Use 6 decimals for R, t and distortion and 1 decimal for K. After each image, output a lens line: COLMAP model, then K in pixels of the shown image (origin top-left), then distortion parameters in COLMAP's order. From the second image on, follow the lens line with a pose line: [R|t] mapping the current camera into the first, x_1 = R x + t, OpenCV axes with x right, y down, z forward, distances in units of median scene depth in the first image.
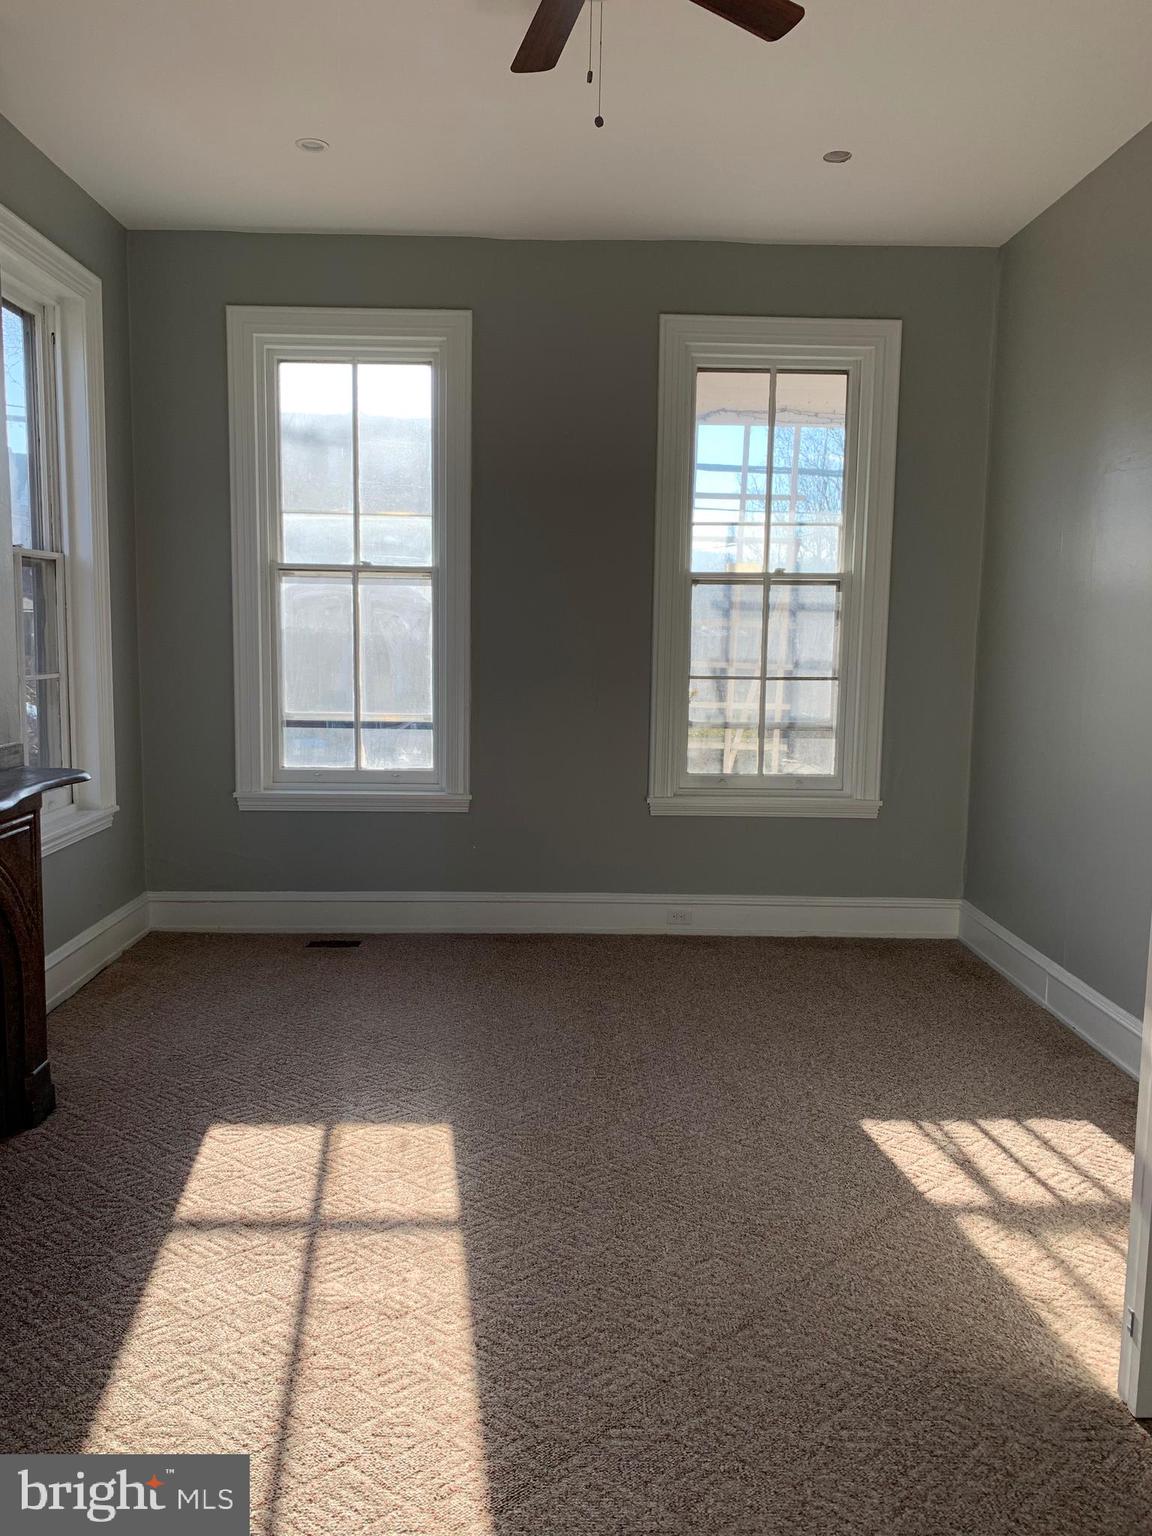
lens RADIAL K [[1170.0, 0, 576.2], [0, 1170.0, 766.6], [0, 0, 1]] dist [0.013990, -0.006007]
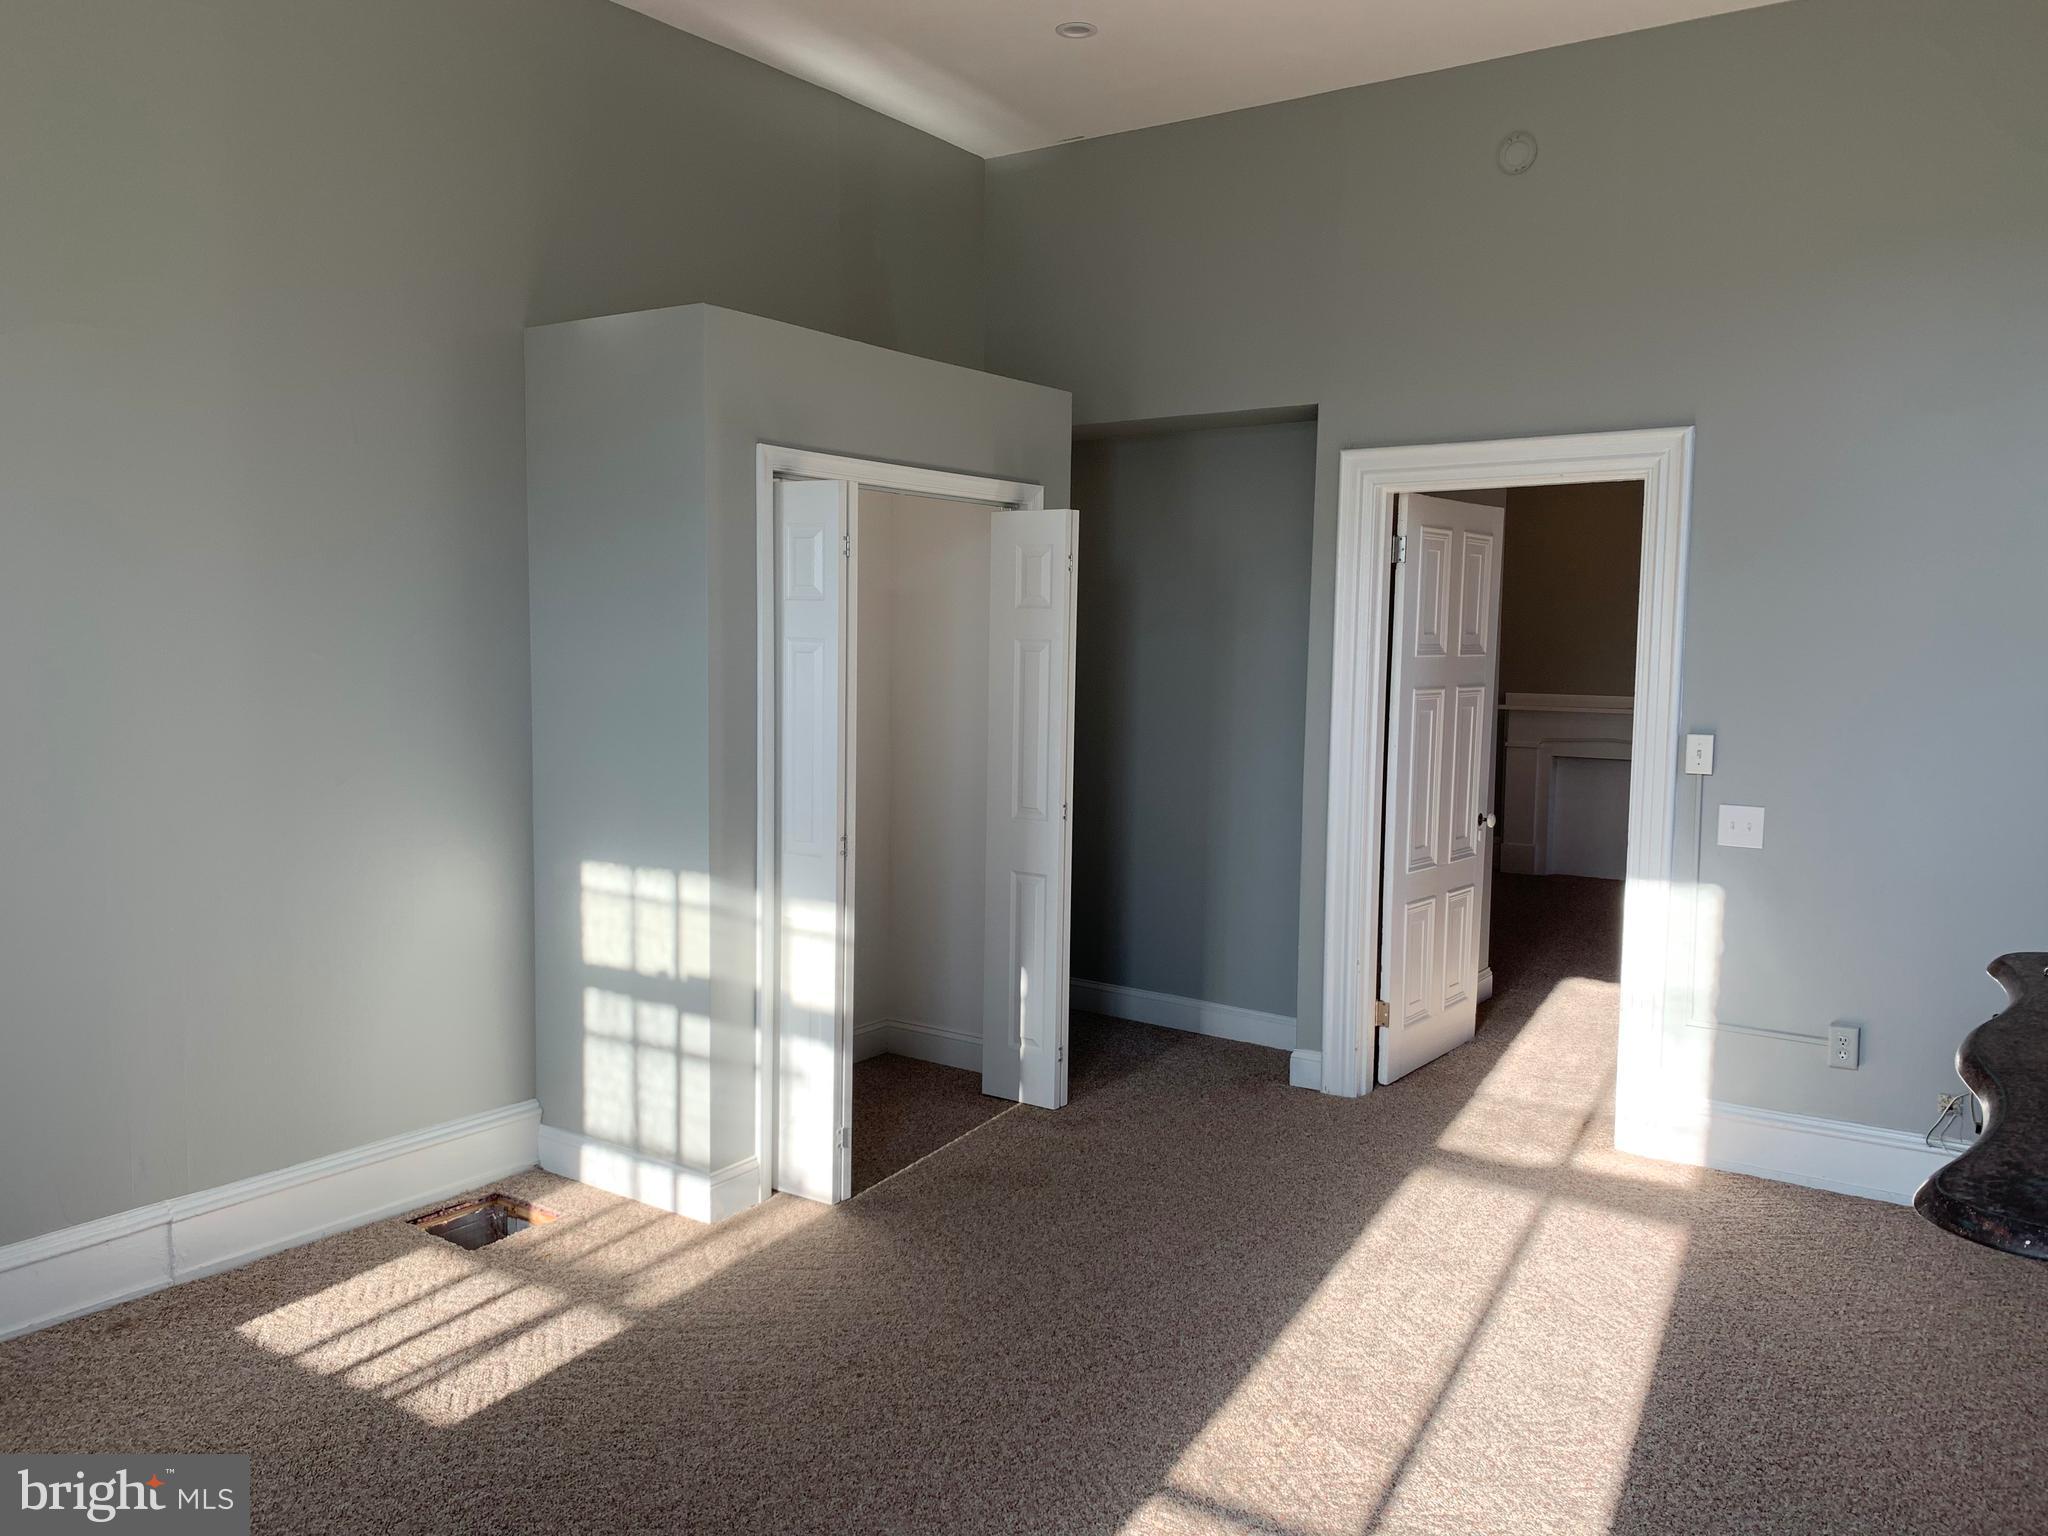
lens RADIAL K [[1560.0, 0, 1024.0], [0, 1560.0, 769.2], [0, 0, 1]] dist [0.013990, -0.006007]
pose [[-0.804794, -0.081186, 0.587976, -0.511871], [0.045243, 0.979329, 0.197149, -0.203521], [-0.591827, 0.185266, -0.784485, 1.583610]]
